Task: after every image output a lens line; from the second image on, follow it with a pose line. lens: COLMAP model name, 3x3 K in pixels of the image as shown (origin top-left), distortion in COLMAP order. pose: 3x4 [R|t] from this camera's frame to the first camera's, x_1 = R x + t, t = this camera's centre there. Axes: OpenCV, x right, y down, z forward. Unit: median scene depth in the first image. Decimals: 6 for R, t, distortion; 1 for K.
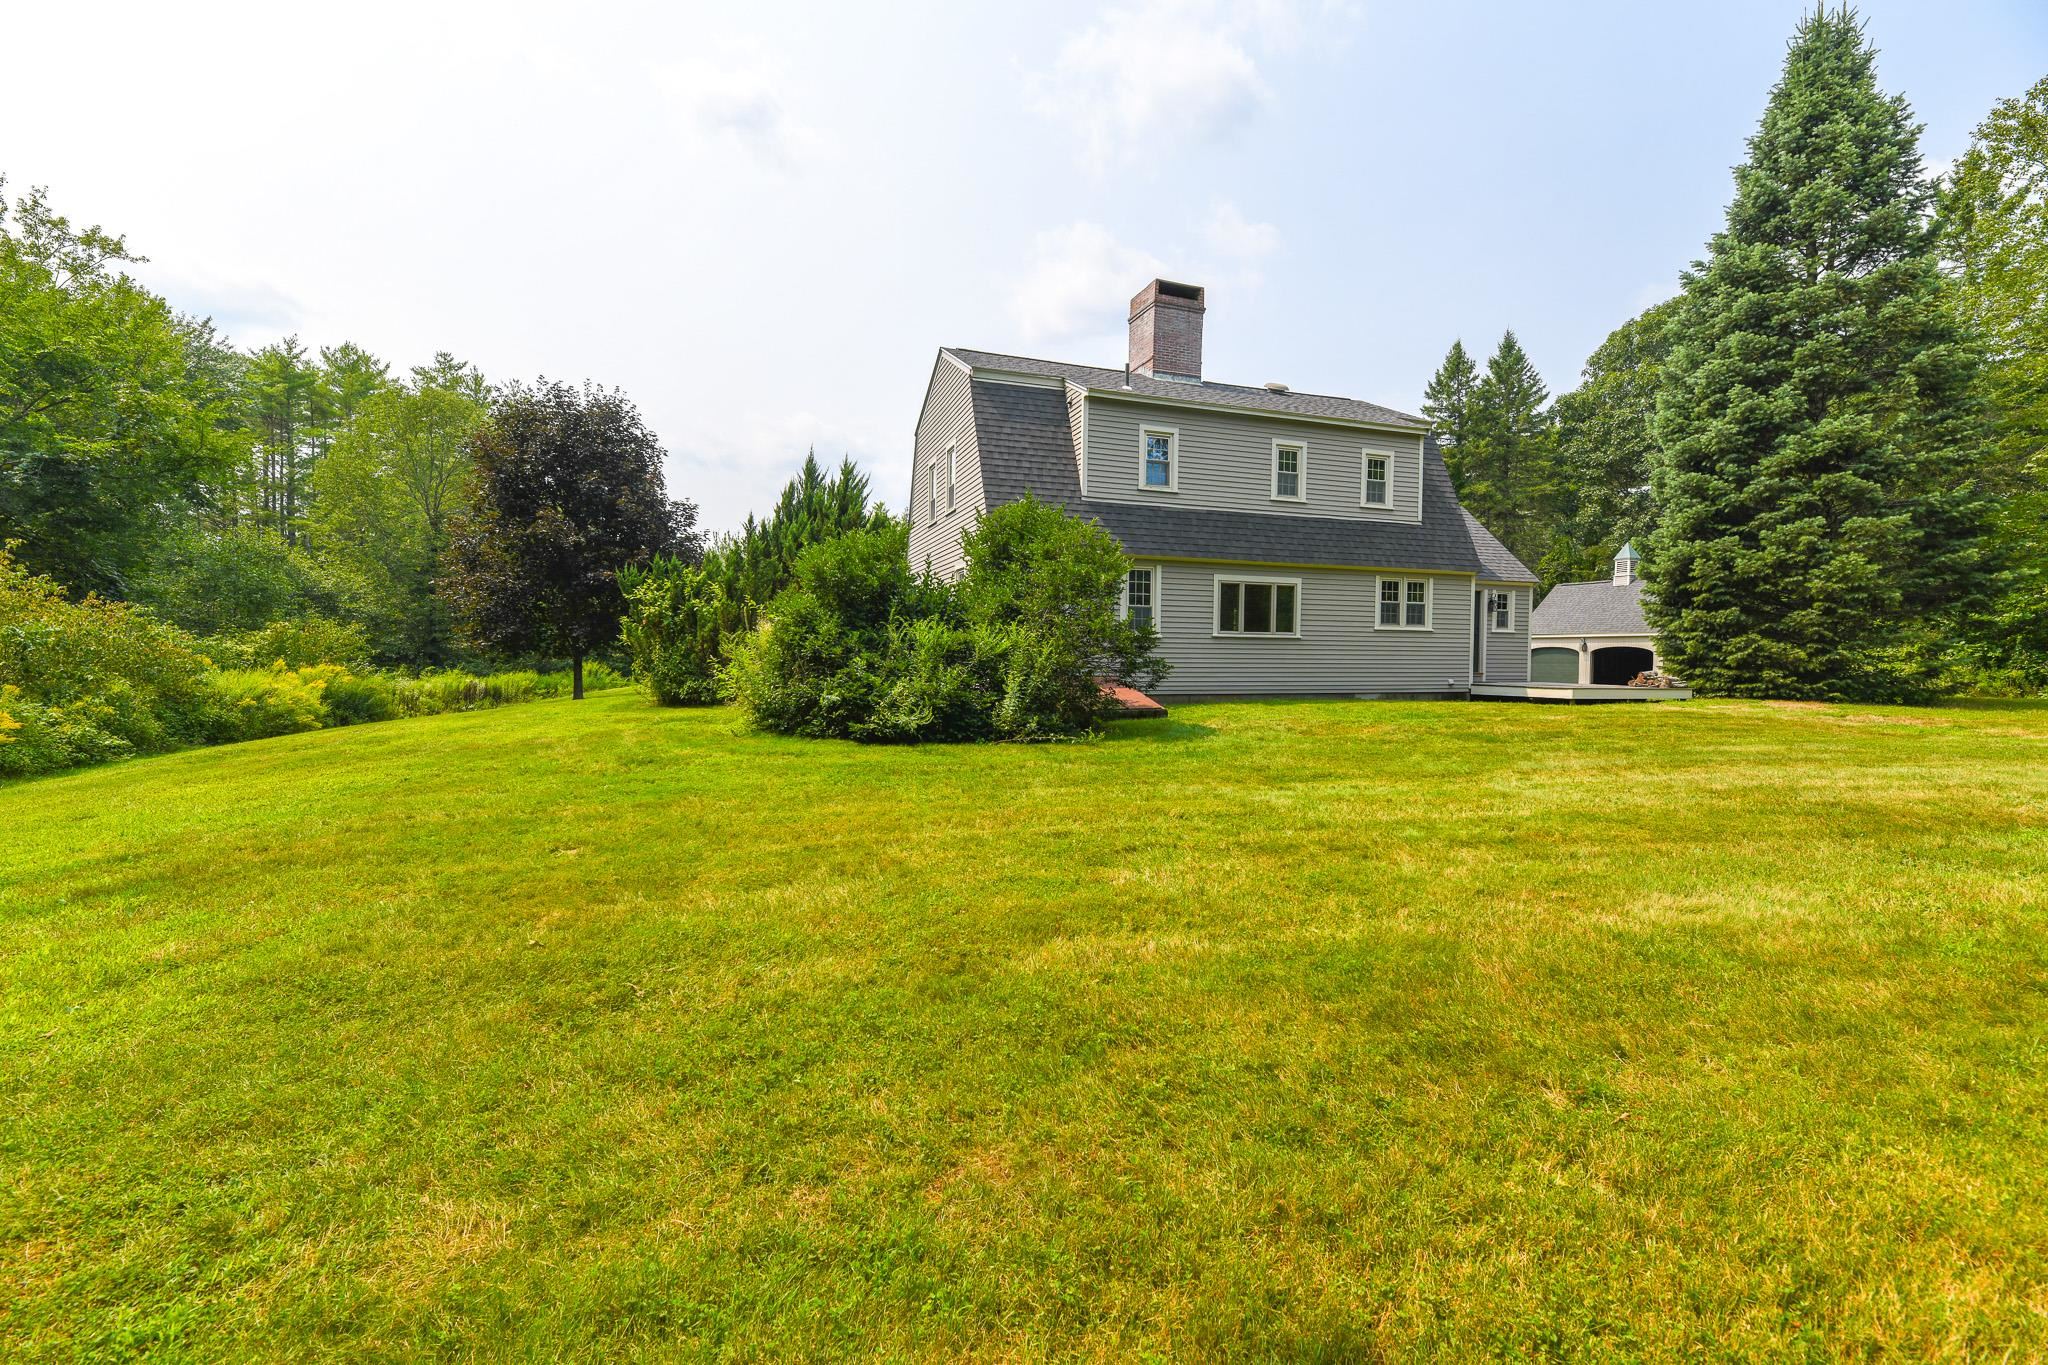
lens RADIAL K [[853.5, 0, 1022.3], [0, 853.5, 678.9], [0, 0, 1]] dist [0.000815, -0.001993]
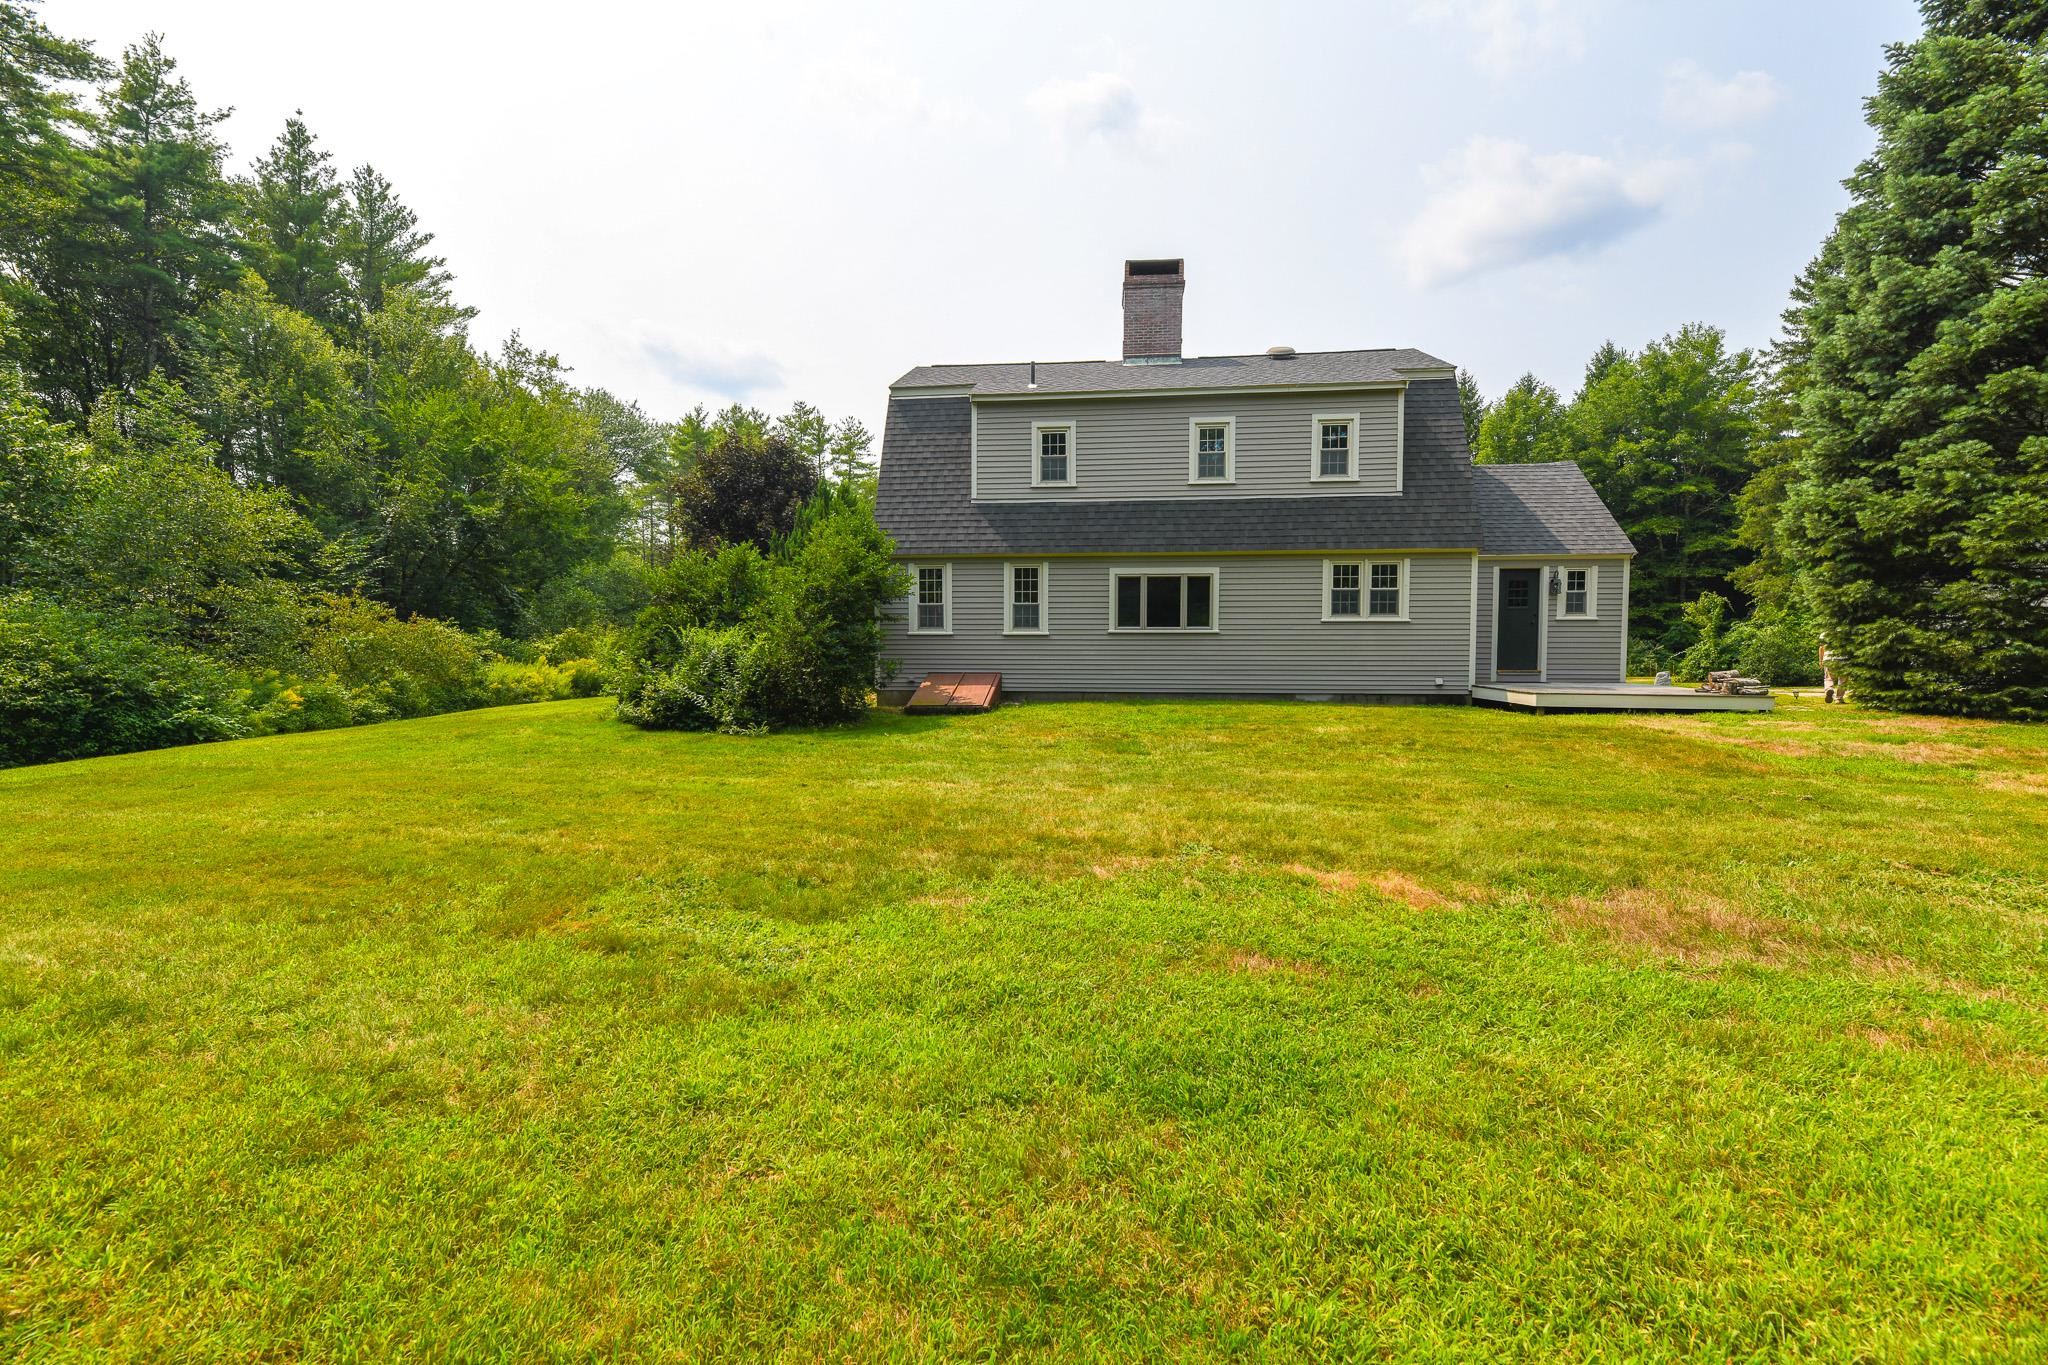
lens RADIAL K [[853.5, 0, 1012.2], [0, 853.5, 677.9], [0, 0, 1]] dist [0.000815, -0.001993]
pose [[0.902366, 0.010562, -0.430840, 0.509891], [-0.005142, 0.999892, 0.013744, -0.010305], [0.430939, -0.010187, 0.902323, 0.074298]]
